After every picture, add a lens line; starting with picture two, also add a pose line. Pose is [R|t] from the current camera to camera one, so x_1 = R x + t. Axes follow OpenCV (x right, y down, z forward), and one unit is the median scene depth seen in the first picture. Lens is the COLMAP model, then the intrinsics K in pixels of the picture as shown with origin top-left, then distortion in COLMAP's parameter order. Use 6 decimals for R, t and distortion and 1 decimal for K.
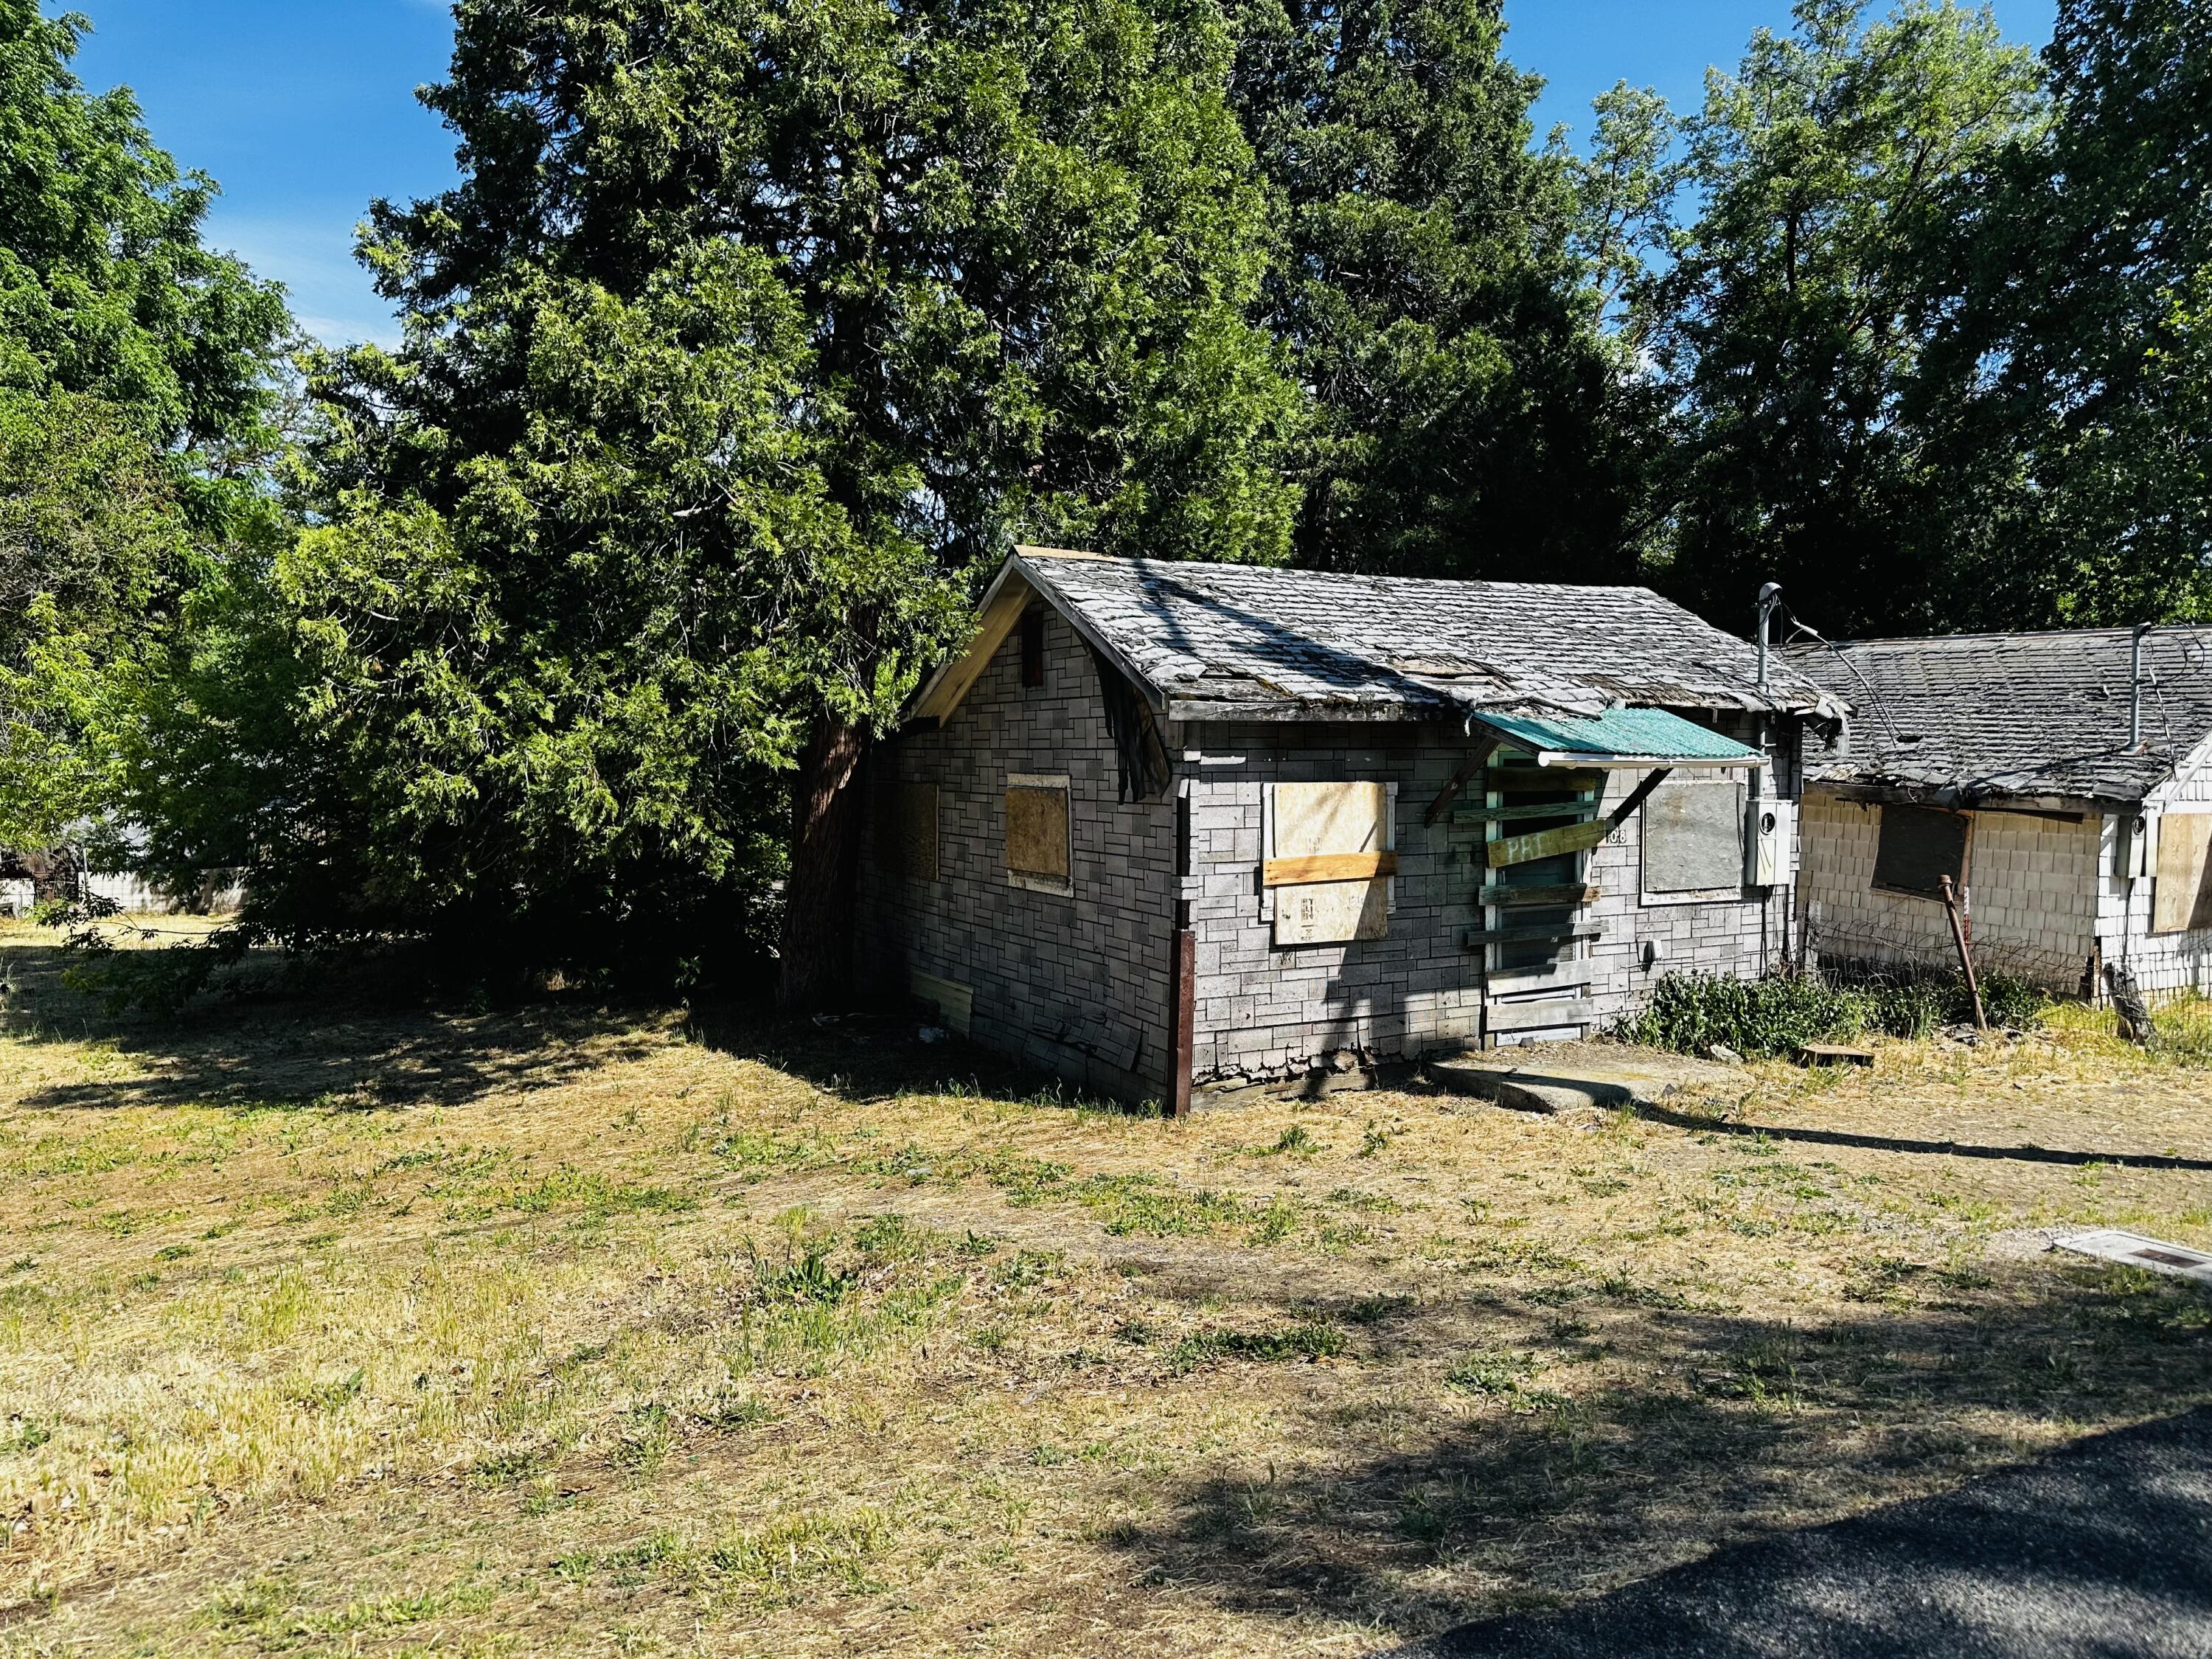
lens RADIAL K [[1541.7, 0, 1108.3], [0, 1541.7, 838.5], [0, 0, 1]] dist [-0.063860, 0.045498]
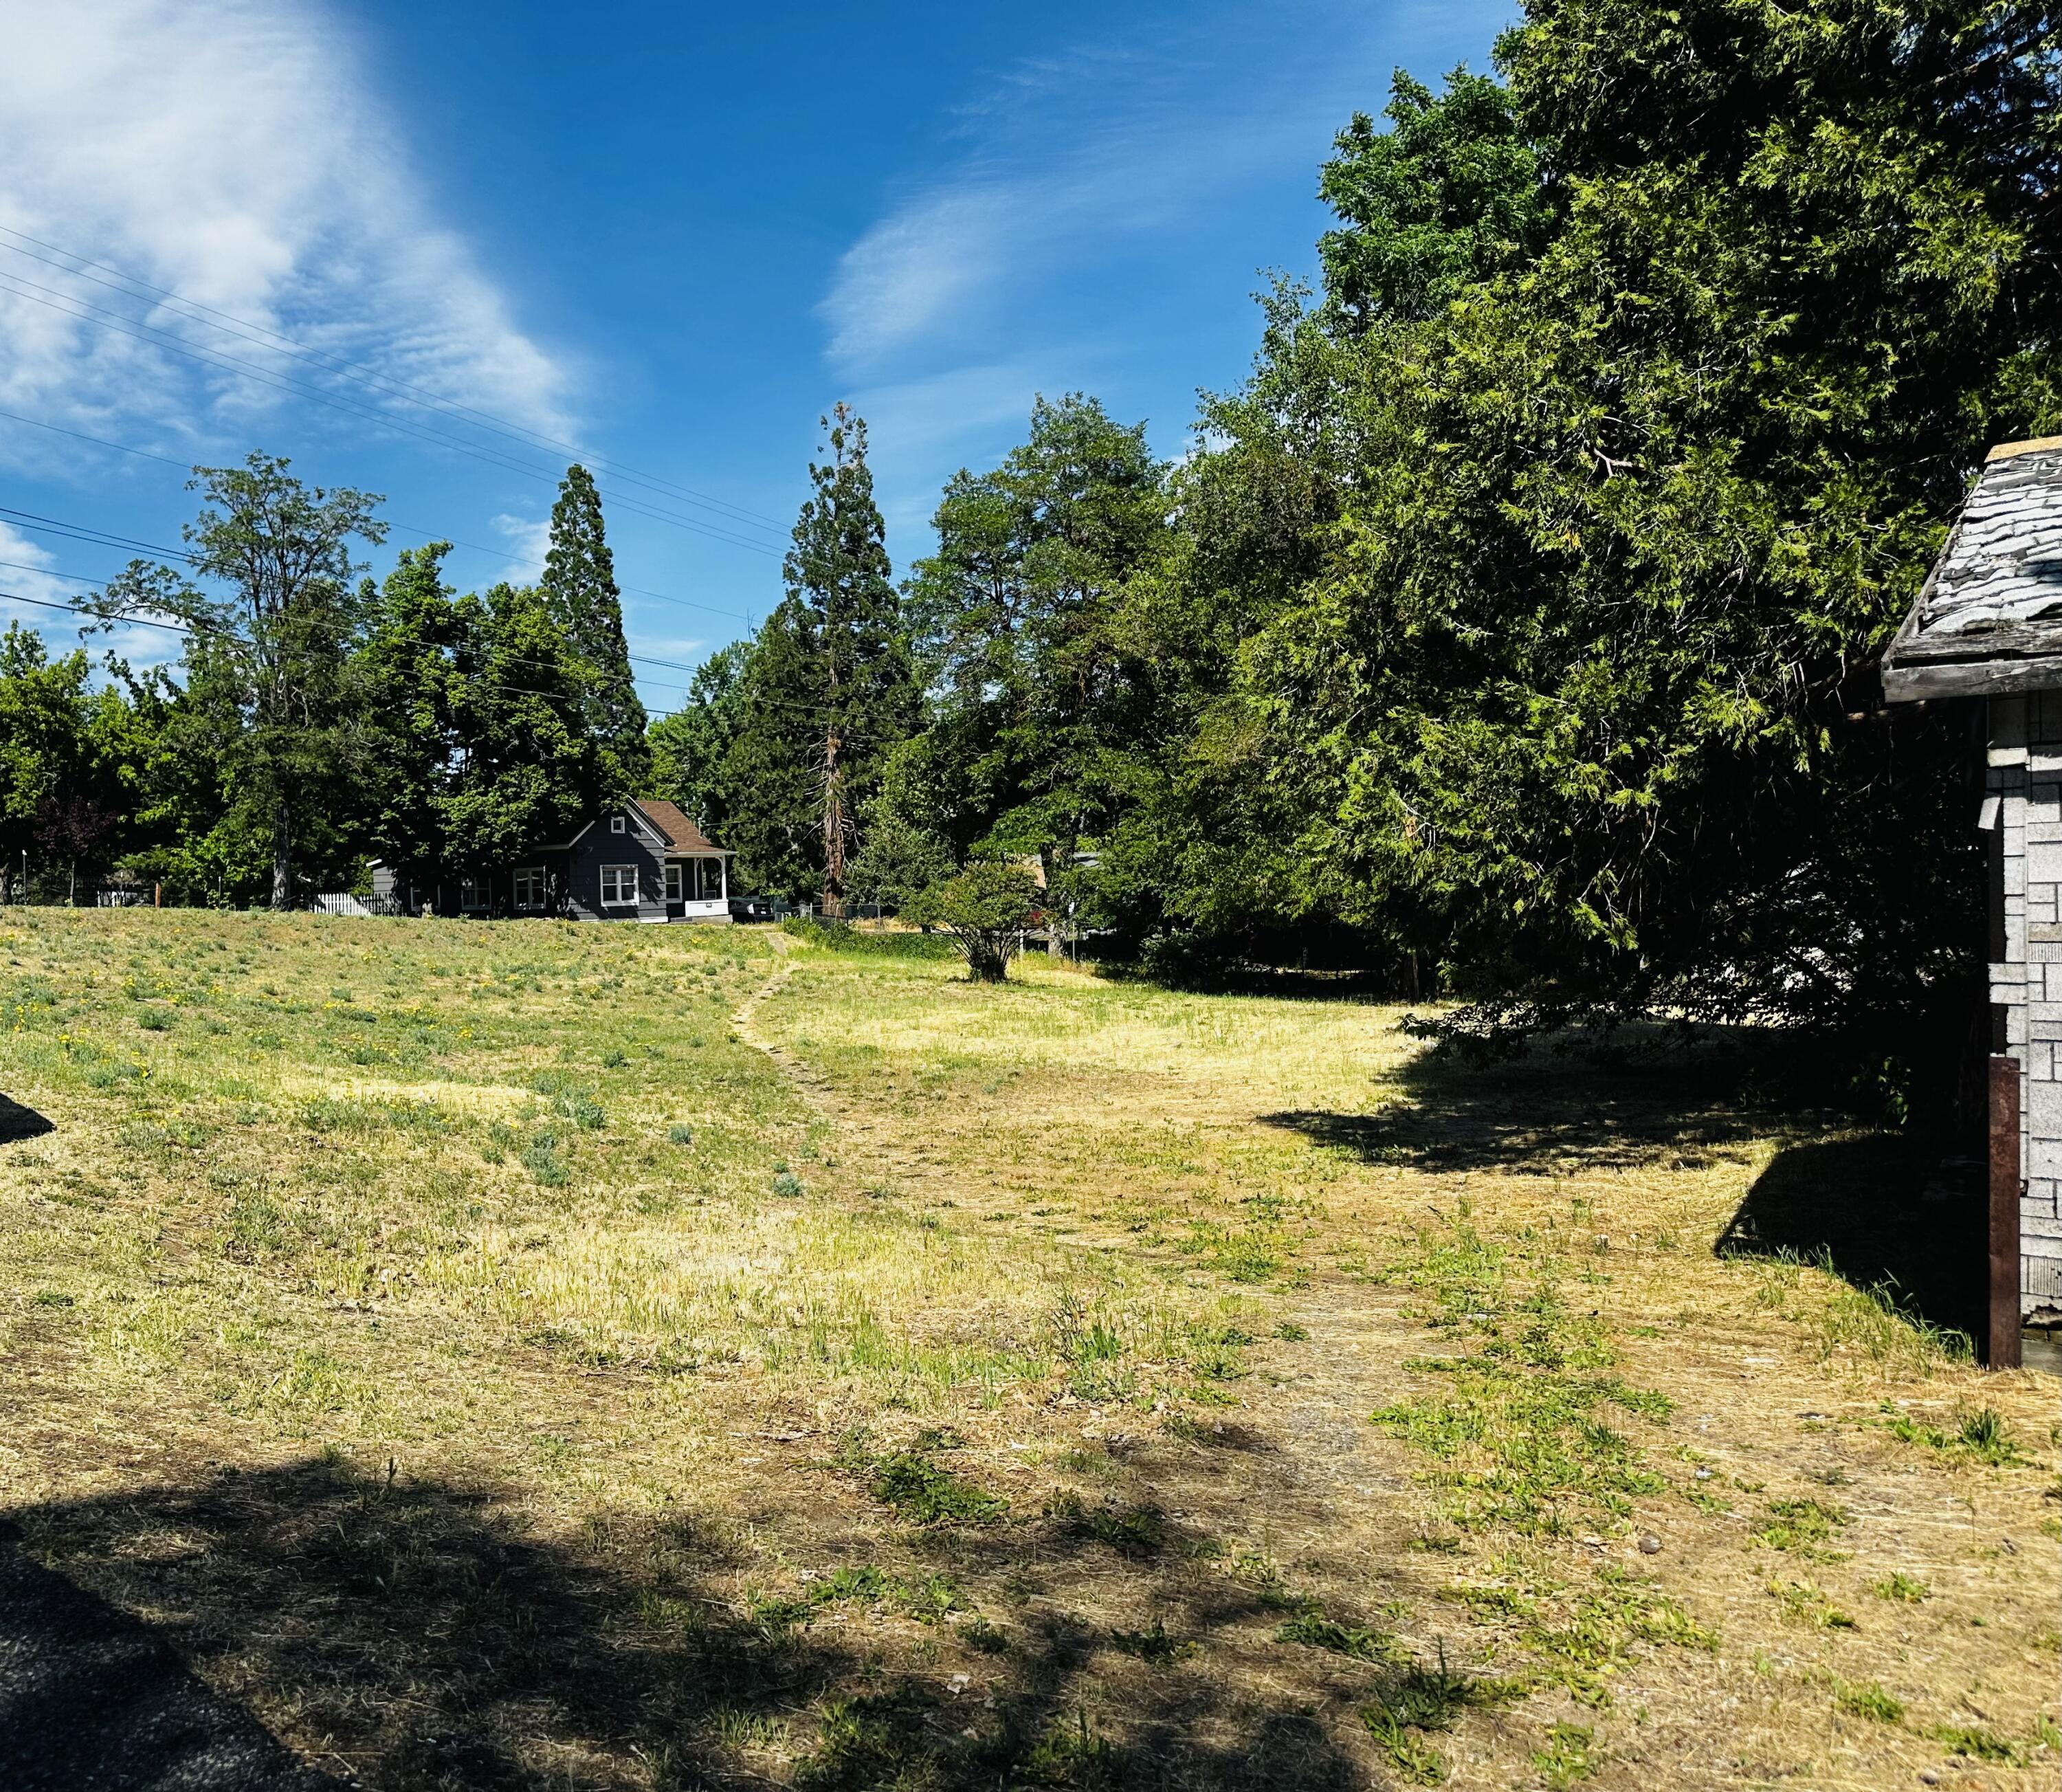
lens RADIAL K [[1867.9, 0, 1030.5], [0, 1867.9, 898.7], [0, 0, 1]] dist [0.004050, 0.211463]
pose [[0.317814, 0.004614, -0.948142, 0.385141], [-0.017465, 0.999847, -0.000988, 0.004457], [0.947992, 0.016874, 0.317846, 0.261763]]
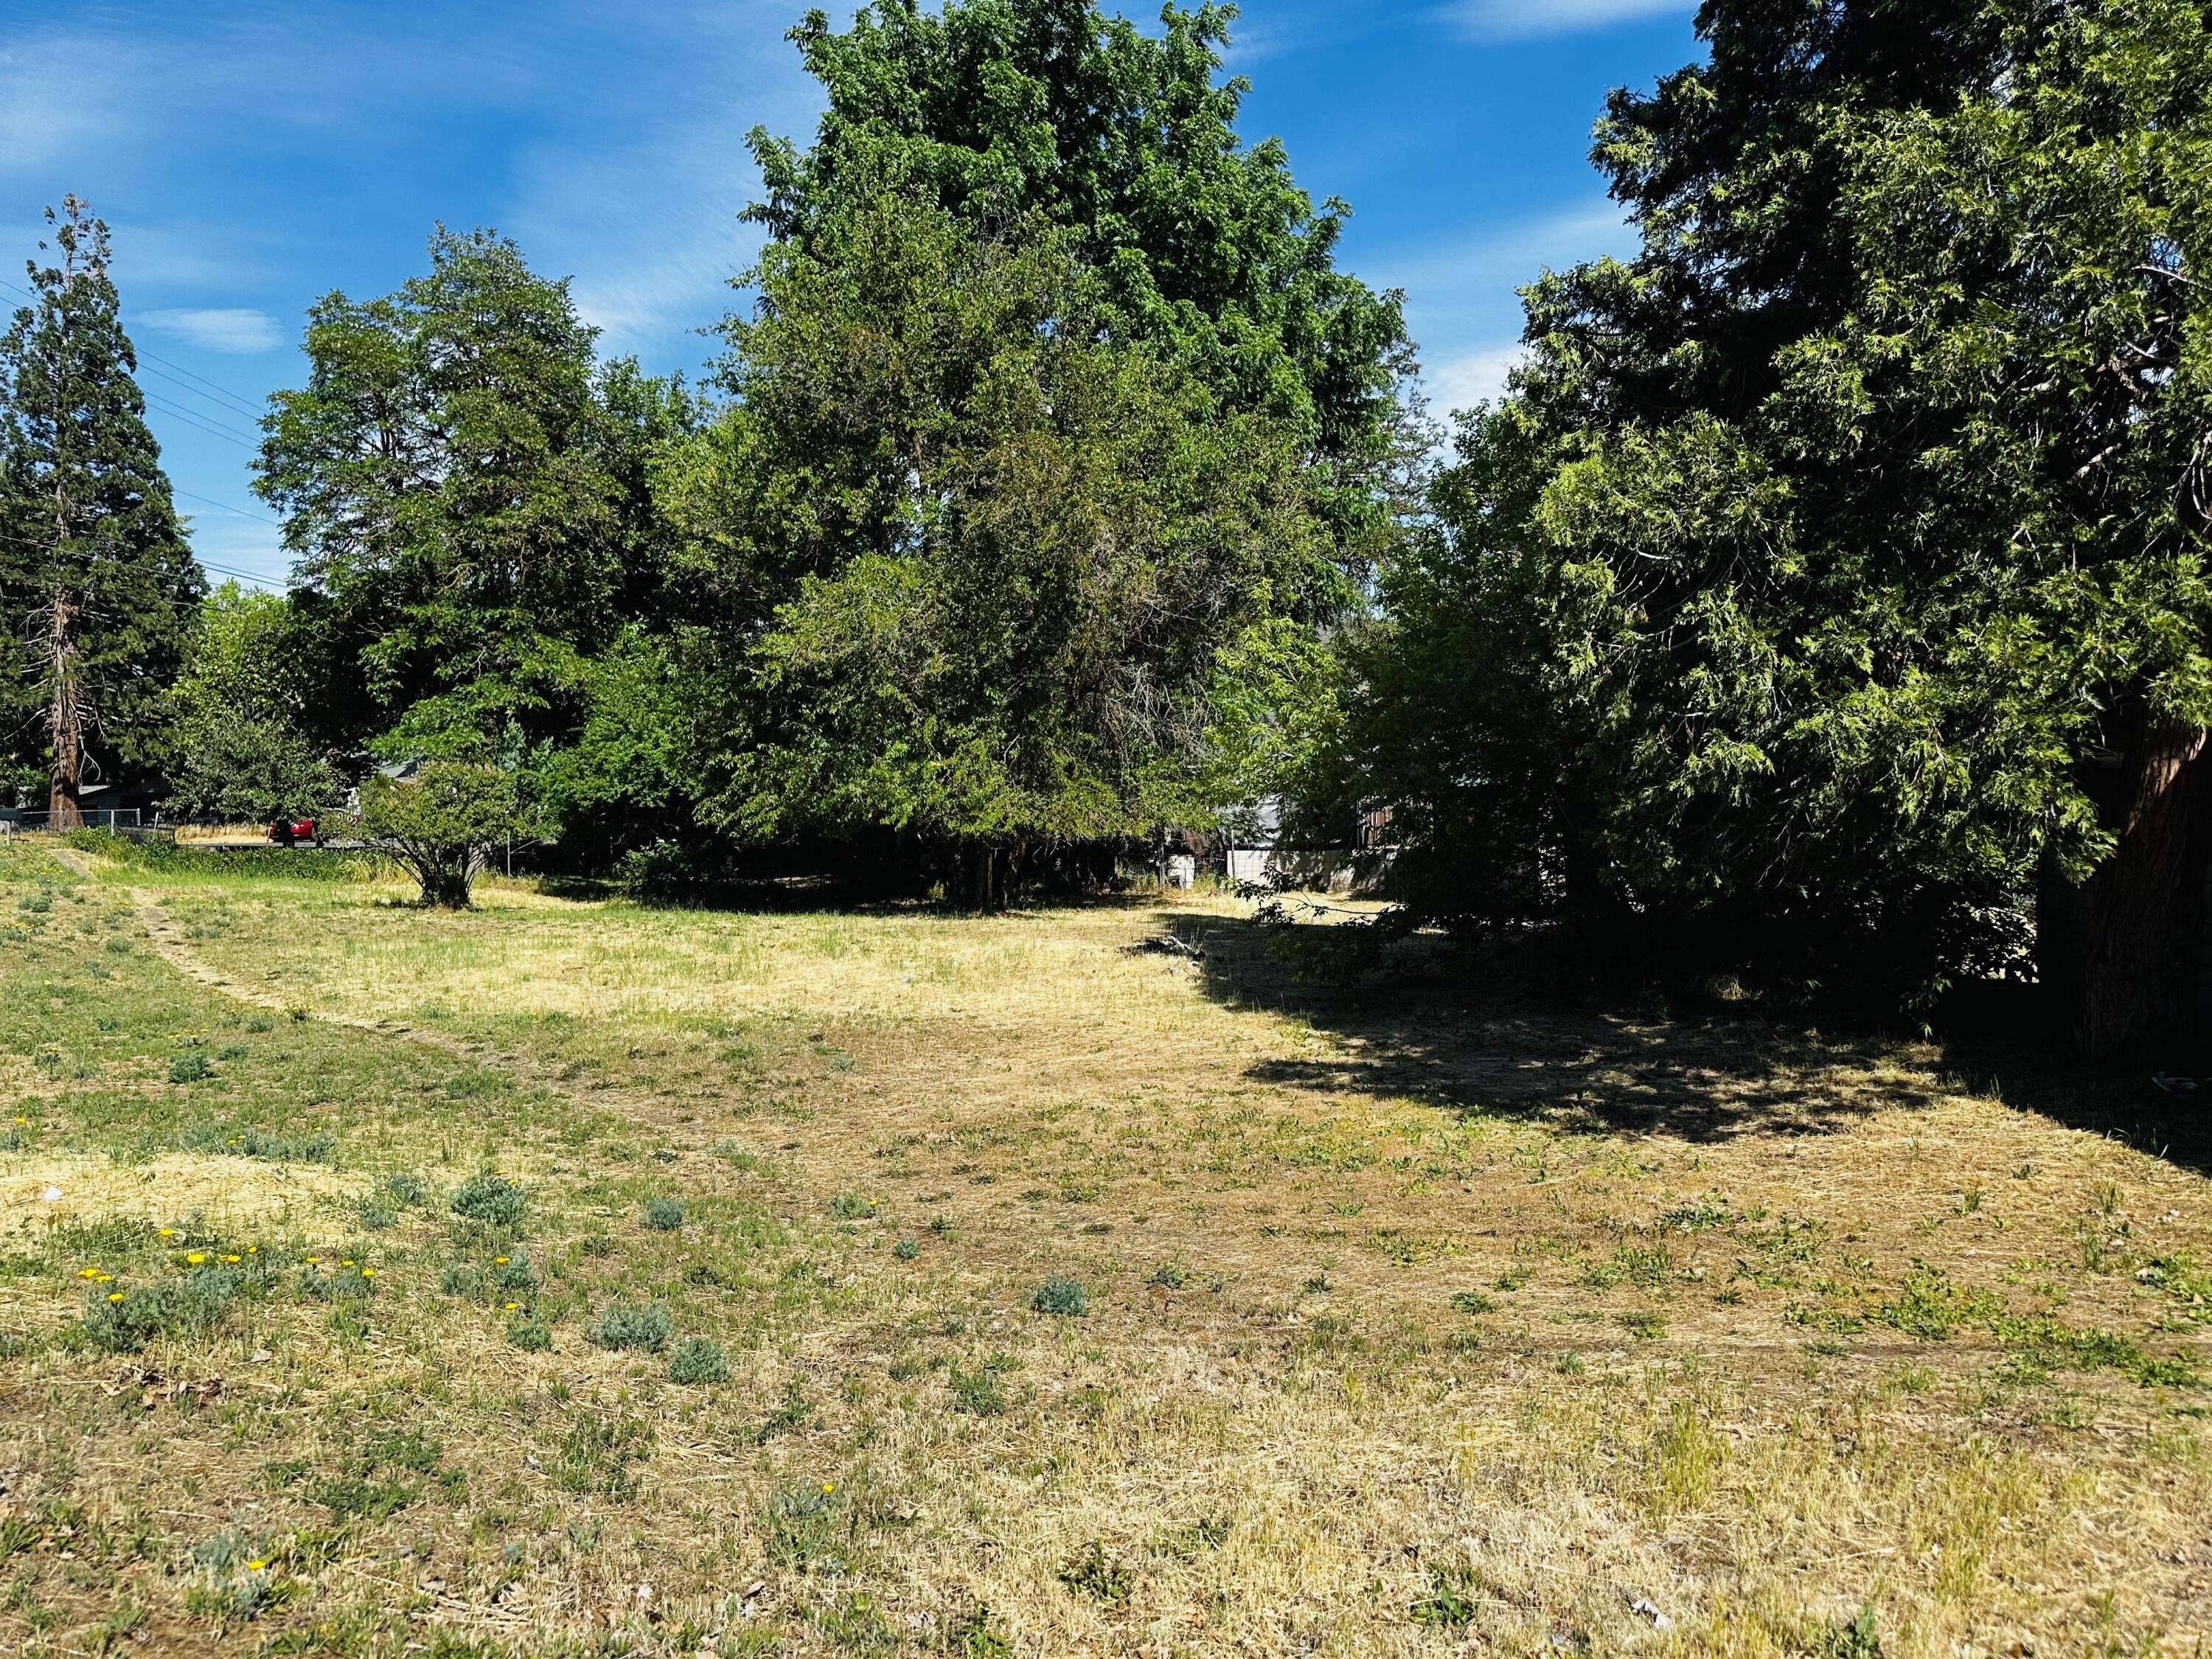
lens RADIAL K [[1529.0, 0, 1107.6], [0, 1529.0, 755.5], [0, 0, 1]] dist [0.185482, -0.175395]
pose [[0.793464, -0.011164, -0.608515, -0.172361], [-0.018198, 0.998950, -0.042056, 0.006448], [0.608346, 0.044443, 0.792427, 0.118340]]
